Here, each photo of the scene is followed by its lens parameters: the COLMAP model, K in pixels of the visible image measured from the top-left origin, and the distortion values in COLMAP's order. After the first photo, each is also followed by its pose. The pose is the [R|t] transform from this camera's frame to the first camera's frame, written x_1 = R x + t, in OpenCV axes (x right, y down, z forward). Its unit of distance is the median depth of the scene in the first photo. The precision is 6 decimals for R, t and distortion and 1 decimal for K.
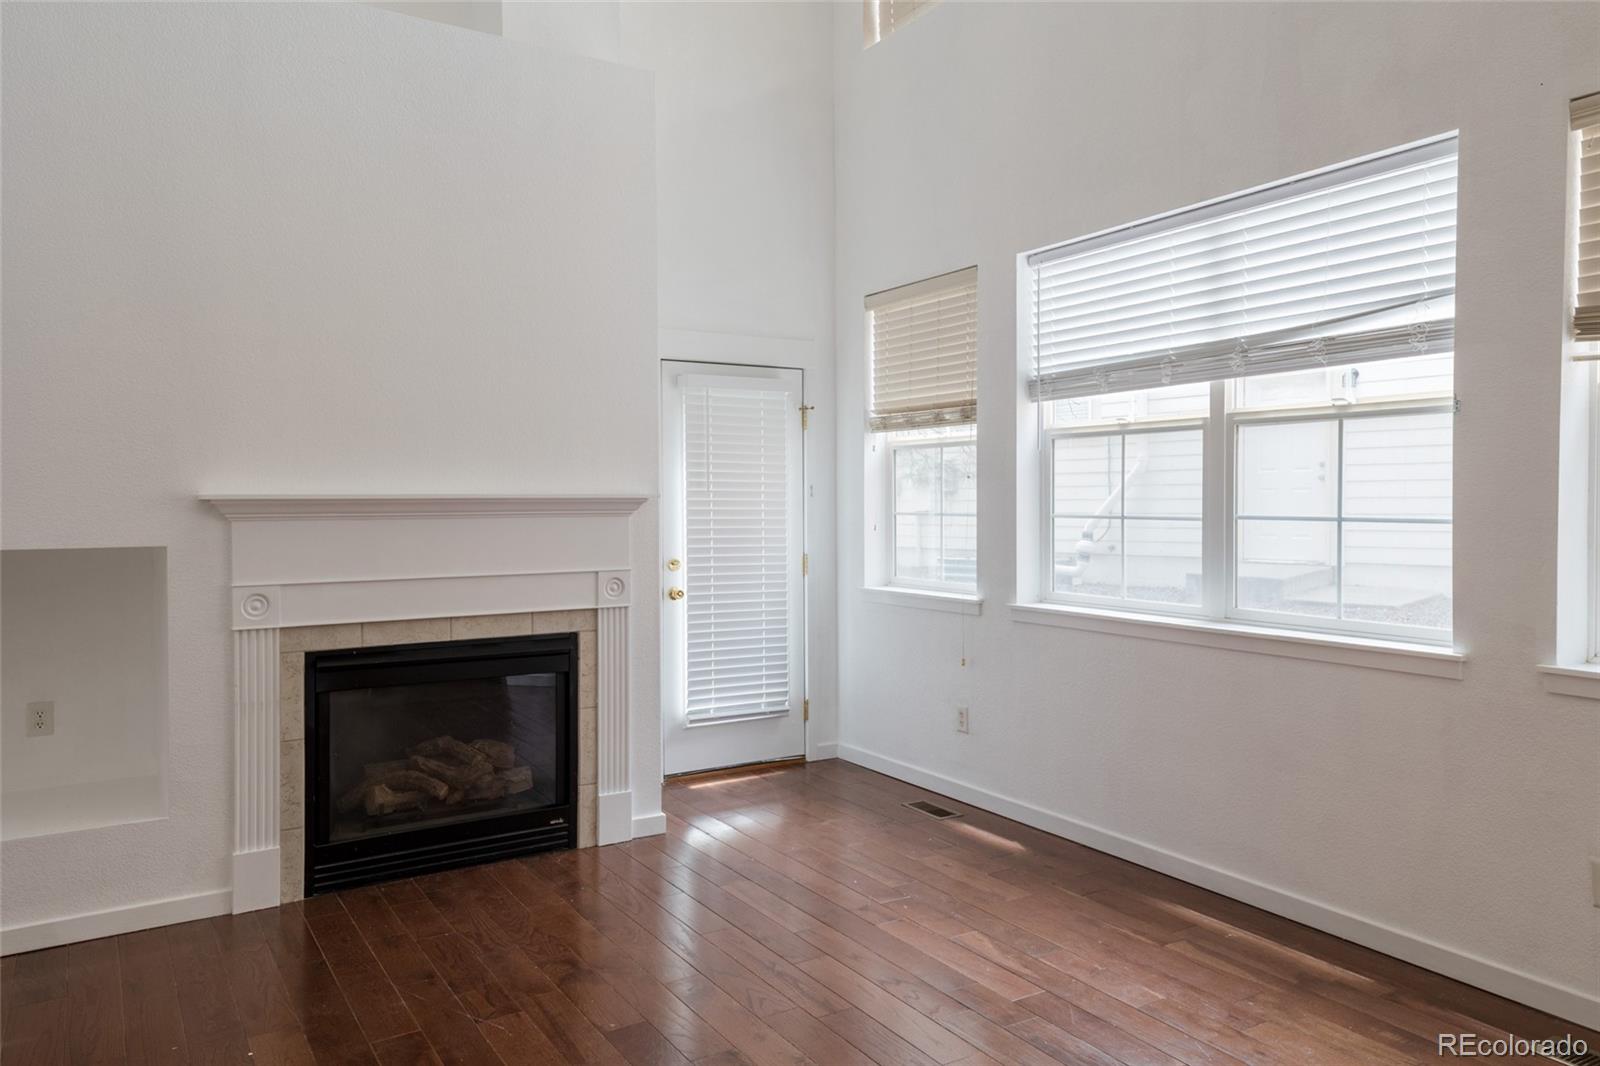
lens RADIAL K [[1142.9, 0, 784.1], [0, 1142.9, 536.4], [0, 0, 1]] dist [0.082061, -0.015545]
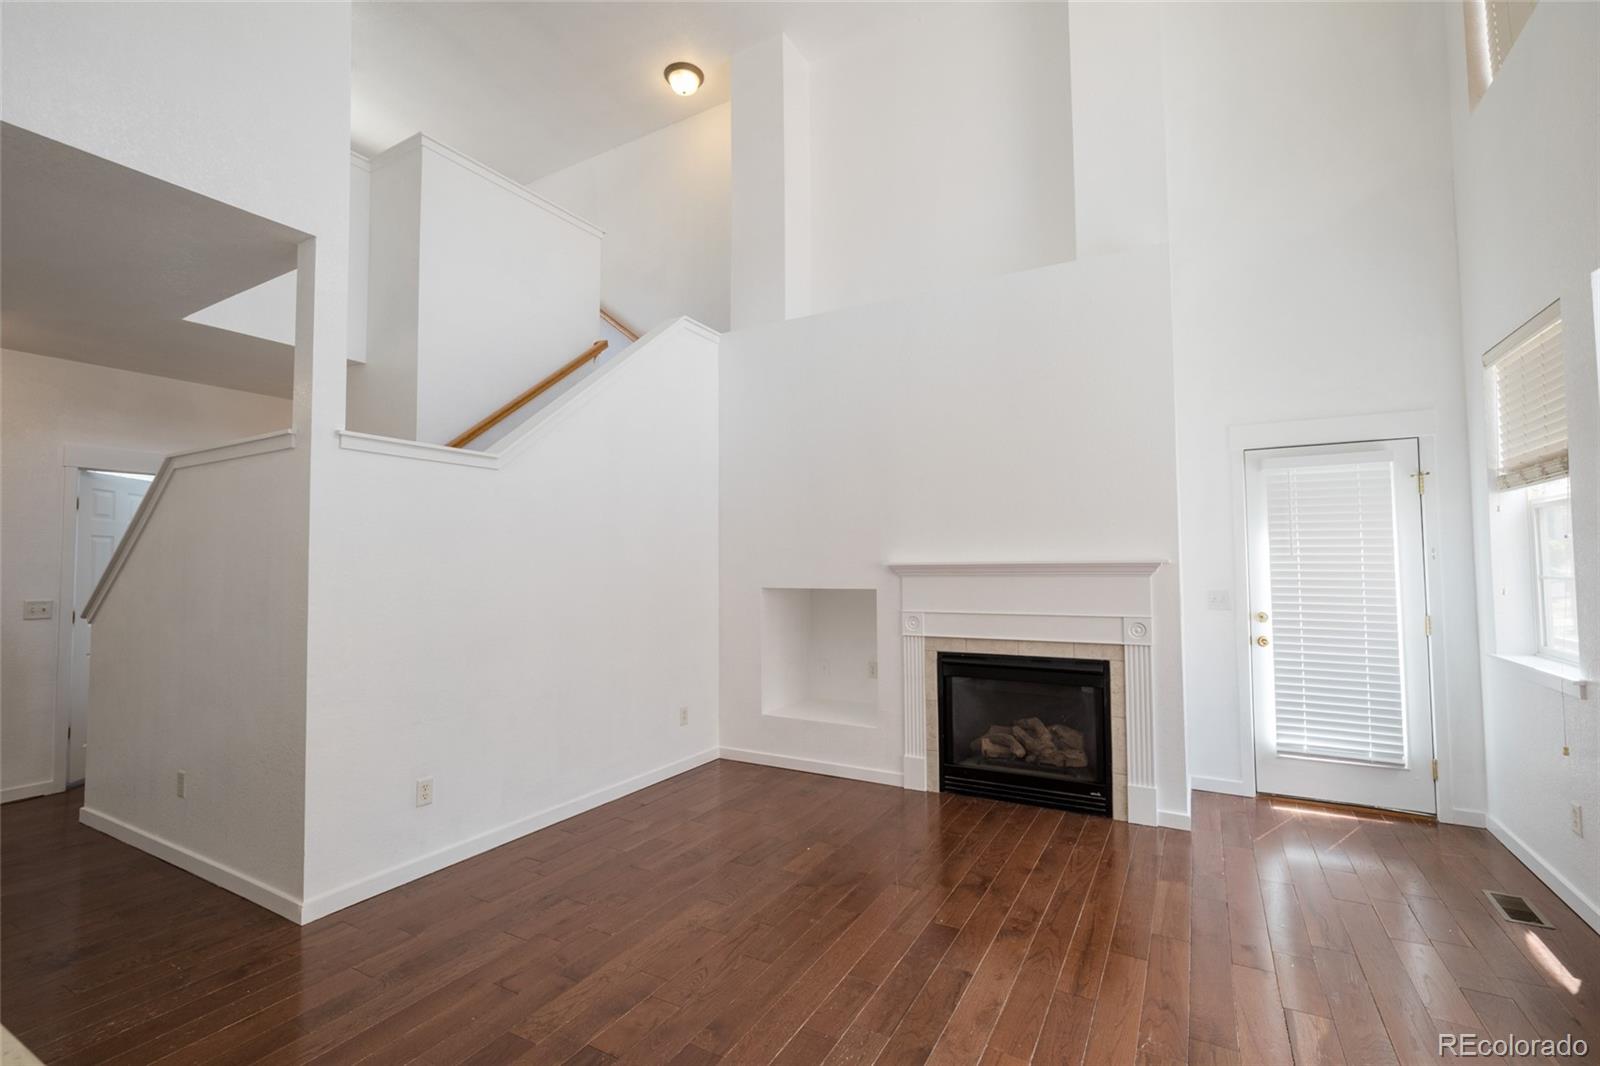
lens RADIAL K [[690.6, 0, 801.0], [0, 690.6, 539.8], [0, 0, 1]] dist [-0.010026, 0.002389]
pose [[0.485608, -0.033098, -0.873550, 0.366818], [-0.022094, 0.998499, -0.050114, -0.011453], [0.873897, 0.043636, 0.484148, 0.267229]]
